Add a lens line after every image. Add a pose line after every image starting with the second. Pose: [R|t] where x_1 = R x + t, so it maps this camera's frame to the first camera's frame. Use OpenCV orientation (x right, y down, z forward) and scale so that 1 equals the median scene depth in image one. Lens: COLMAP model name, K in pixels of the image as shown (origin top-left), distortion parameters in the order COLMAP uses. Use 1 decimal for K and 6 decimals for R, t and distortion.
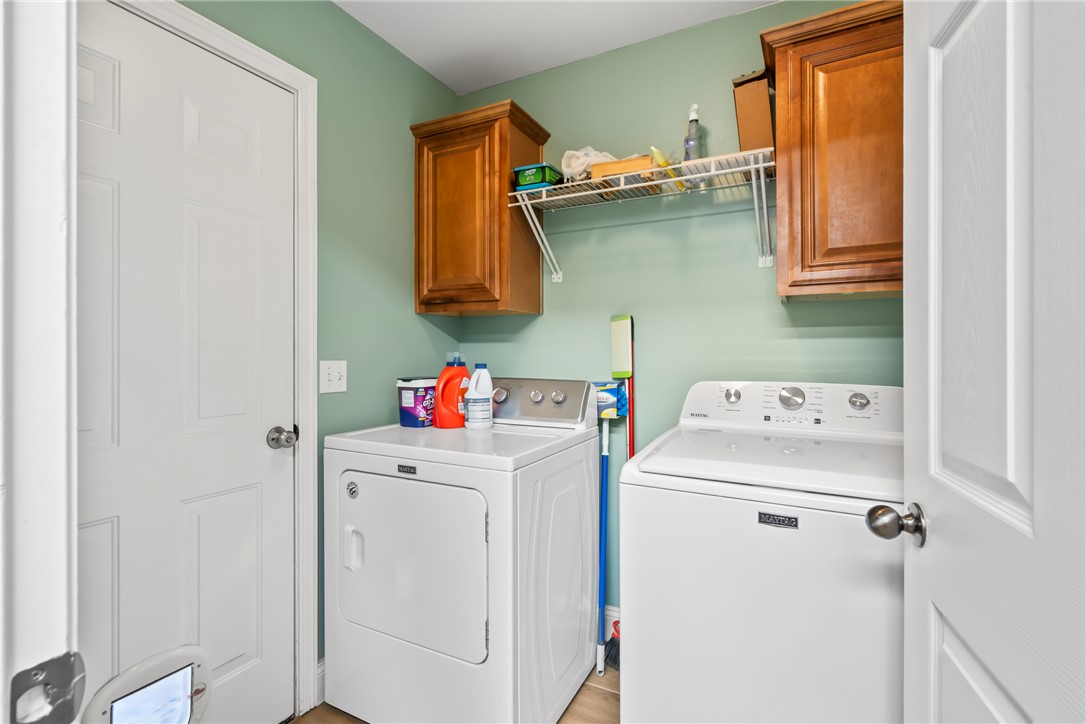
lens RADIAL K [[499.3, 0, 541.1], [0, 499.3, 347.0], [0, 0, 1]] dist [-0.005402, -0.000064]
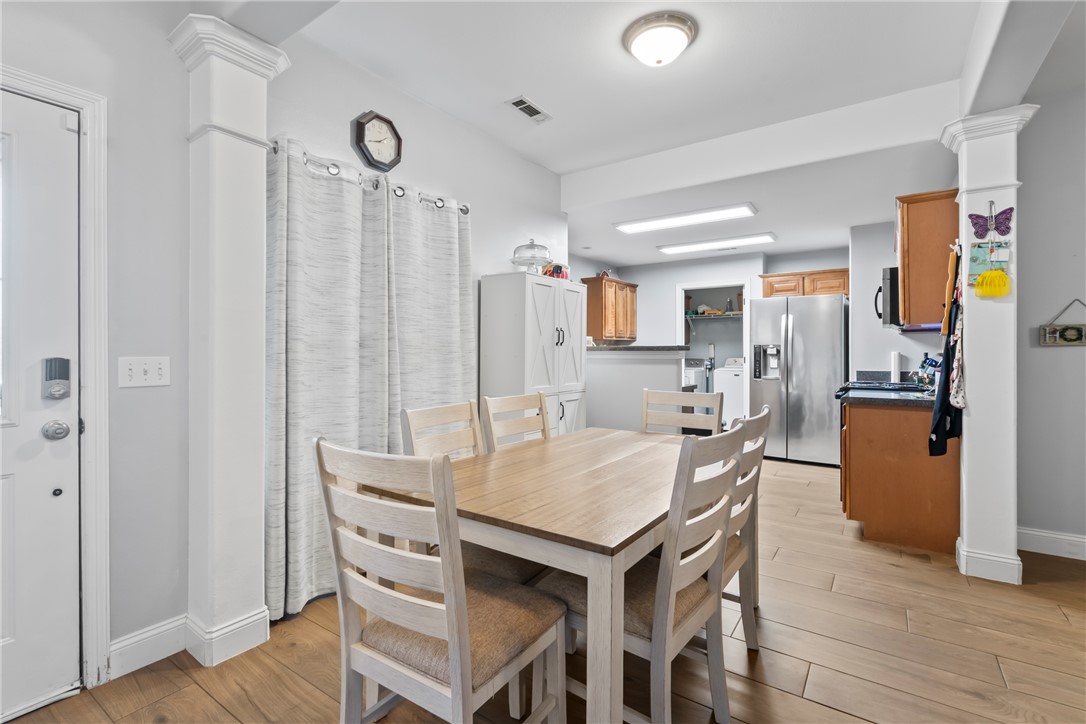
lens RADIAL K [[499.3, 0, 541.1], [0, 499.3, 347.0], [0, 0, 1]] dist [-0.005402, -0.000064]
pose [[0.992499, -0.000030, -0.122253, -0.777766], [-0.000495, 0.999991, -0.004262, -0.017779], [0.122252, 0.004291, 0.992490, -3.472953]]
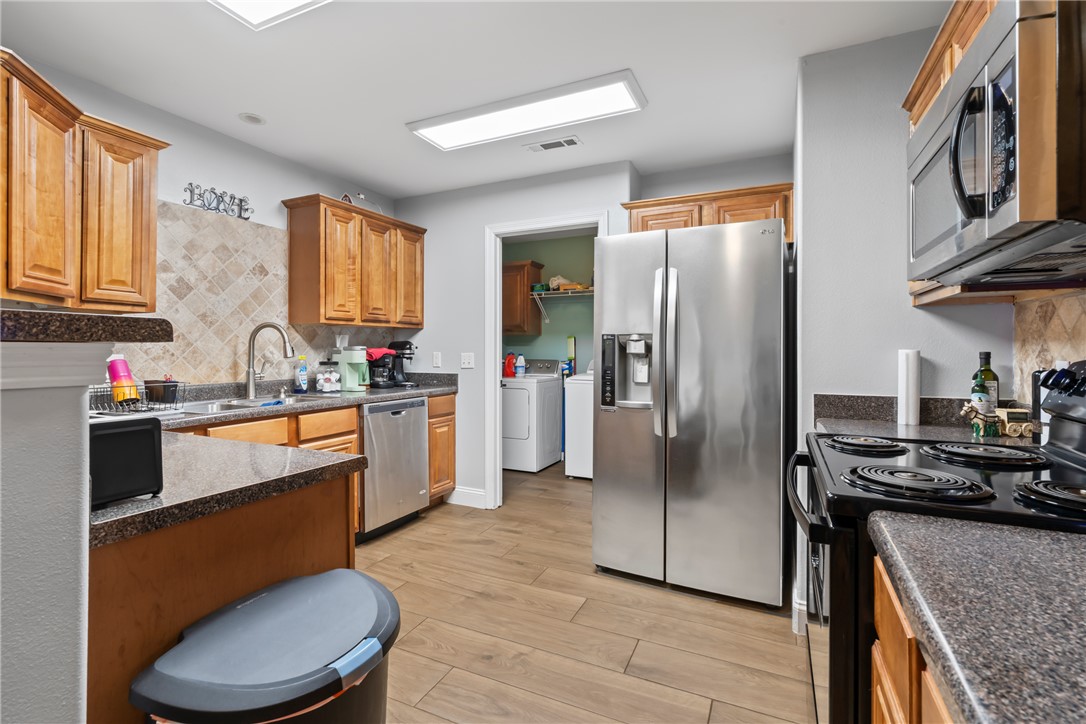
lens RADIAL K [[499.3, 0, 541.1], [0, 499.3, 347.0], [0, 0, 1]] dist [-0.005402, -0.000064]
pose [[0.999051, 0.001509, 0.043527, -0.125866], [-0.001600, 0.999997, 0.002056, -0.011381], [-0.043524, -0.002123, 0.999050, -1.795883]]
